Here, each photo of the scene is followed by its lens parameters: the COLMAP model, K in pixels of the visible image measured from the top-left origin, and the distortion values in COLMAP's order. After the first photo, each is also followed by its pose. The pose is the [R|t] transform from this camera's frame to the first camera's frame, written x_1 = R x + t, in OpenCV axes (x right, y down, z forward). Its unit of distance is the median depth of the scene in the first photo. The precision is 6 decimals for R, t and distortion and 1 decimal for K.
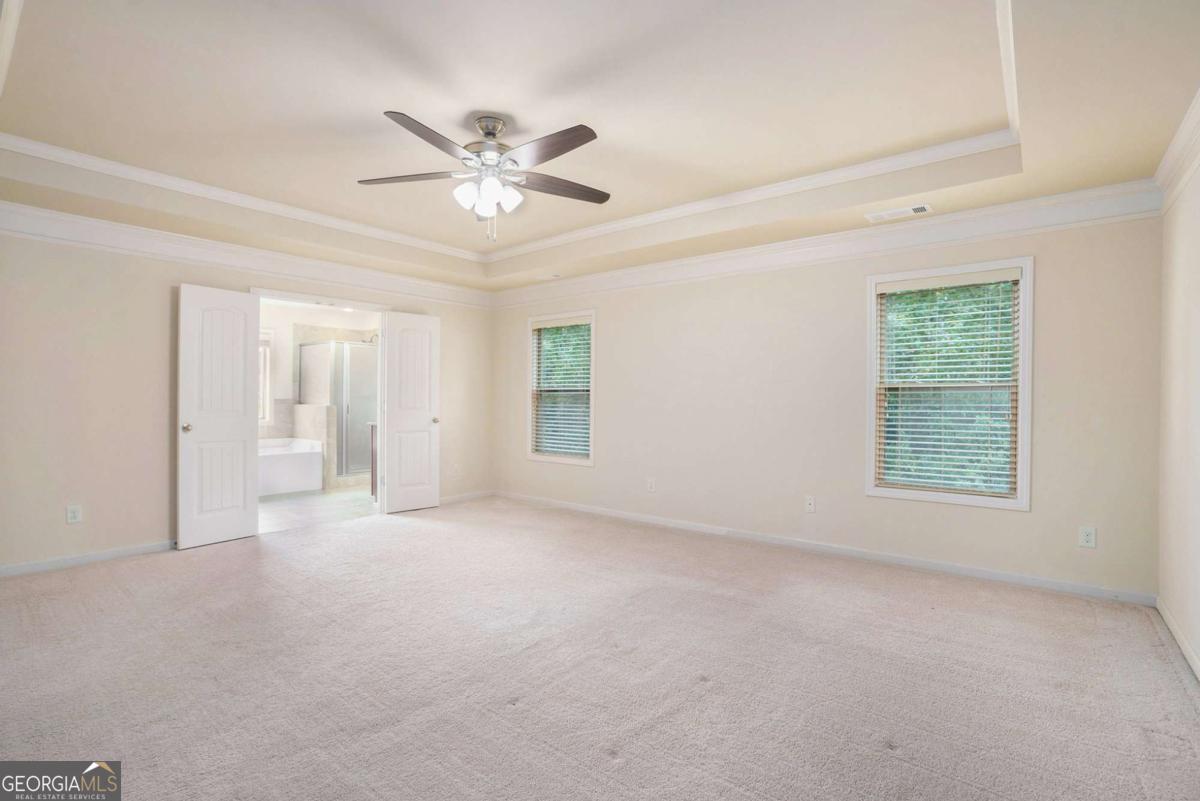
lens RADIAL K [[553.1, 0, 600.0], [0, 553.1, 400.5], [0, 0, 1]] dist [-0.042371, 0.000346]
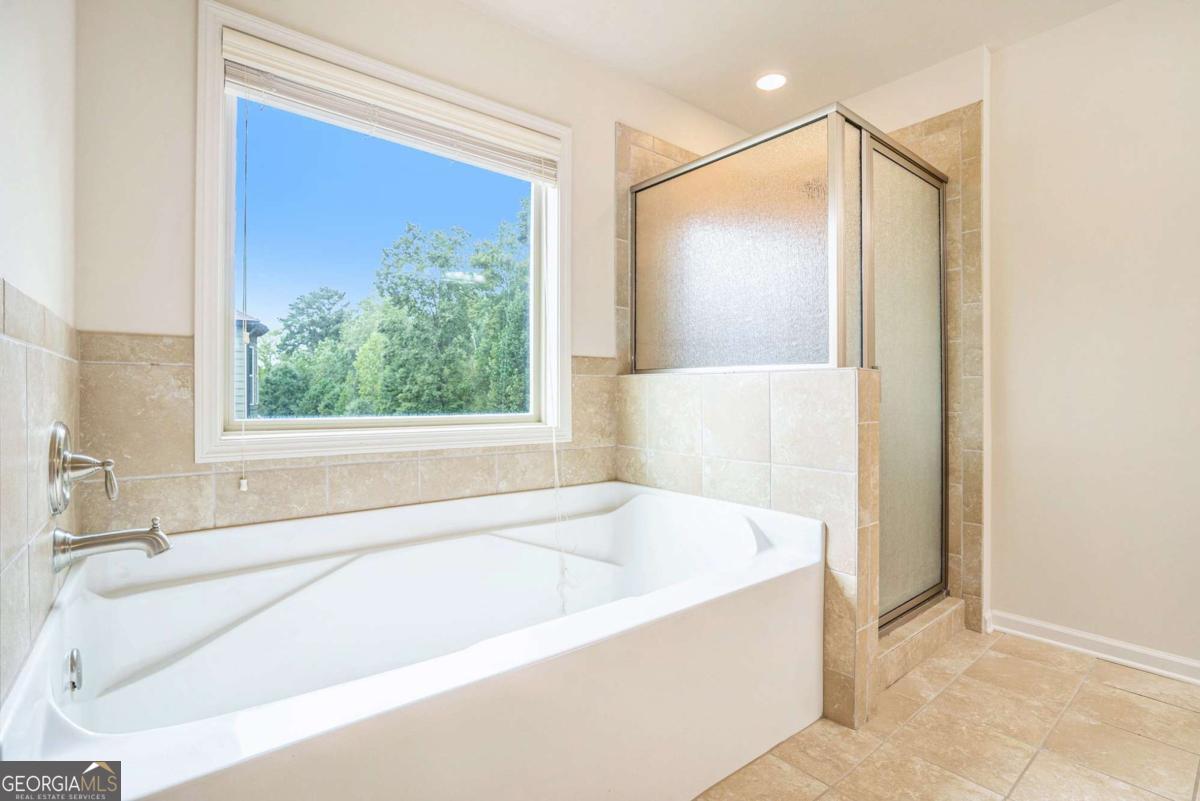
lens RADIAL K [[553.1, 0, 600.0], [0, 553.1, 400.5], [0, 0, 1]] dist [-0.042371, 0.000346]
pose [[0.975918, -0.004217, -0.218097, -0.509622], [0.004574, 0.999989, 0.001136, 0.022000], [0.218090, -0.002106, 0.975926, 0.695847]]
